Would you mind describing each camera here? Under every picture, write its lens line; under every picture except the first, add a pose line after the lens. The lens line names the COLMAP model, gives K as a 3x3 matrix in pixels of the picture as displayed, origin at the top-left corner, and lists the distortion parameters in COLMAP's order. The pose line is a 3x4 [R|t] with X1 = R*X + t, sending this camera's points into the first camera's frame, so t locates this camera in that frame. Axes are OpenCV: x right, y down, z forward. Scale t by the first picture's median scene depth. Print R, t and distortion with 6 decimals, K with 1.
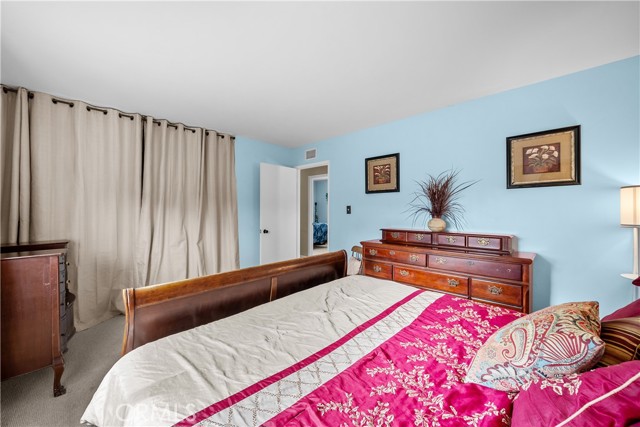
lens RADIAL K [[247.2, 0, 320.0], [0, 247.2, 213.5], [0, 0, 1]] dist [-0.000002, 0.000033]
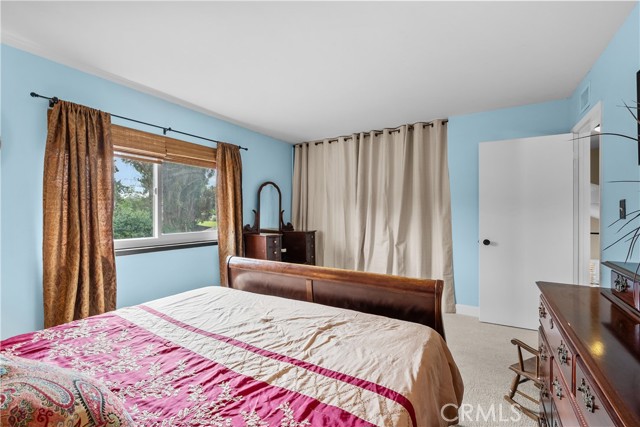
lens RADIAL K [[279.6, 0, 320.0], [0, 279.6, 213.5], [0, 0, 1]] dist [-0.013885, -0.000177]
pose [[0.214662, 0.003937, -0.976680, 0.521782], [-0.013709, 0.999906, 0.001018, -0.001732], [0.976592, 0.013171, 0.214696, 0.469443]]
